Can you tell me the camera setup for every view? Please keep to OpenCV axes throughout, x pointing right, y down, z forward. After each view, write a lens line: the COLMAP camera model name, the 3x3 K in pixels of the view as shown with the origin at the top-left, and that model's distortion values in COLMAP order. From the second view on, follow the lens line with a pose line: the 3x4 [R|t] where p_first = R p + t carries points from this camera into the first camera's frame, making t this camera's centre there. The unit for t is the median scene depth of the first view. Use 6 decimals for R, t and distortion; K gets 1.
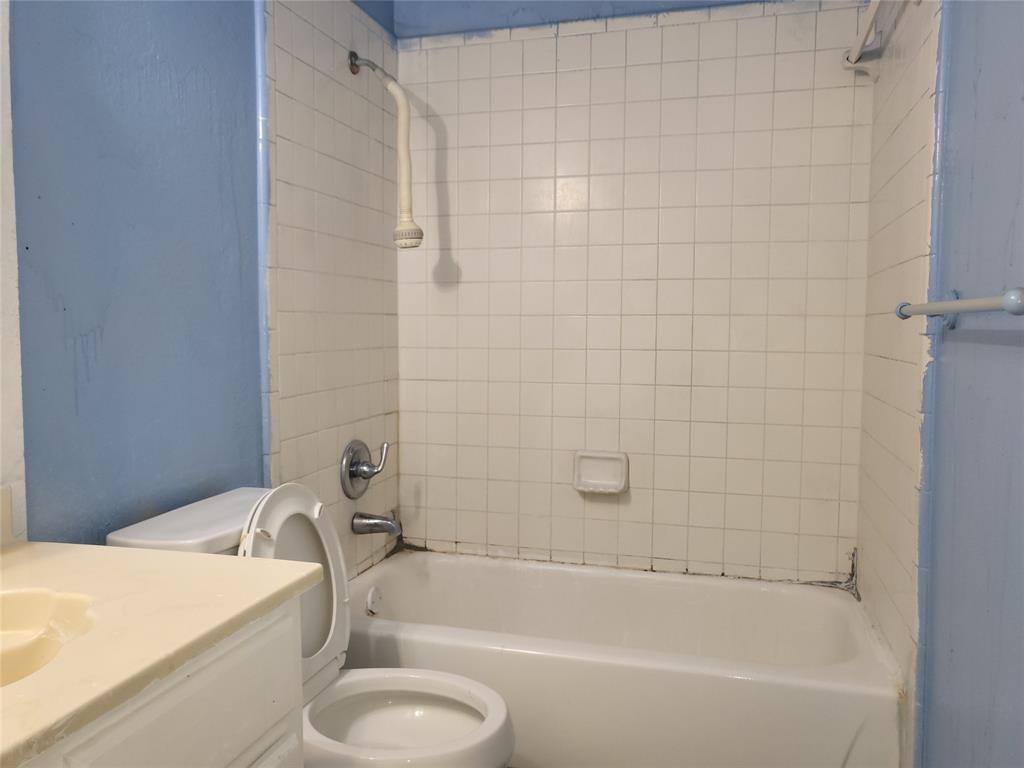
lens RADIAL K [[795.9, 0, 510.0], [0, 795.9, 381.7], [0, 0, 1]] dist [0.005836, 0.010468]
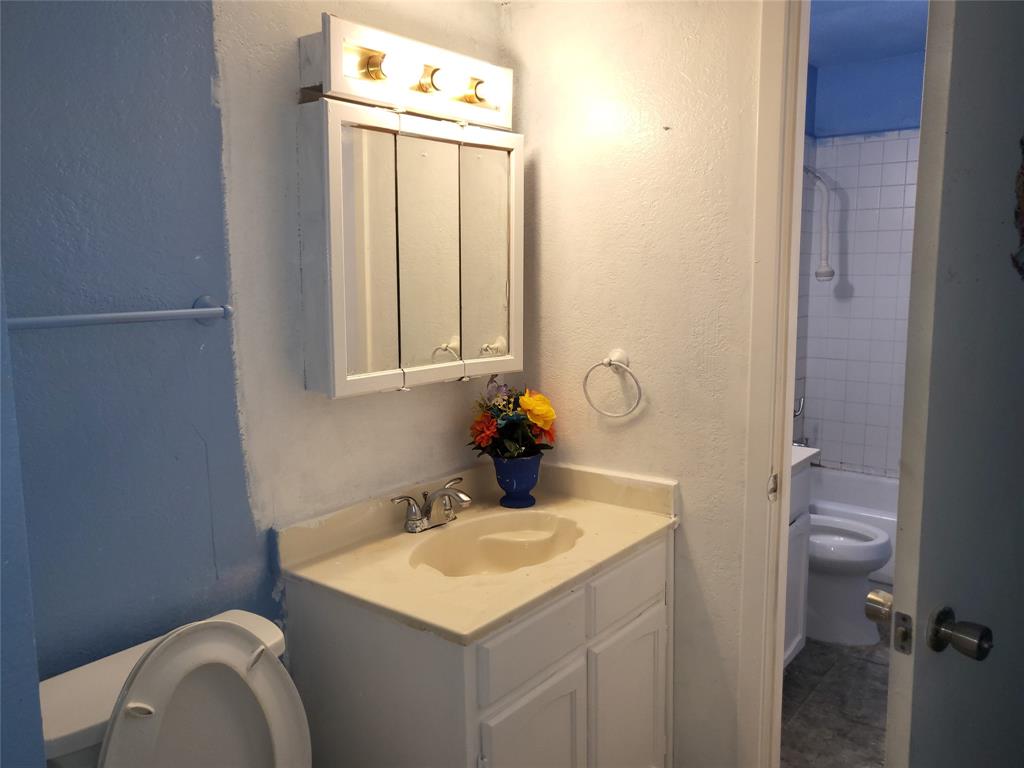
lens RADIAL K [[795.9, 0, 510.0], [0, 795.9, 381.7], [0, 0, 1]] dist [0.005836, 0.010468]
pose [[0.925099, 0.043165, -0.377264, -0.088196], [-0.012124, 0.996369, 0.084270, -0.083132], [0.379532, -0.073384, 0.922264, -0.695775]]
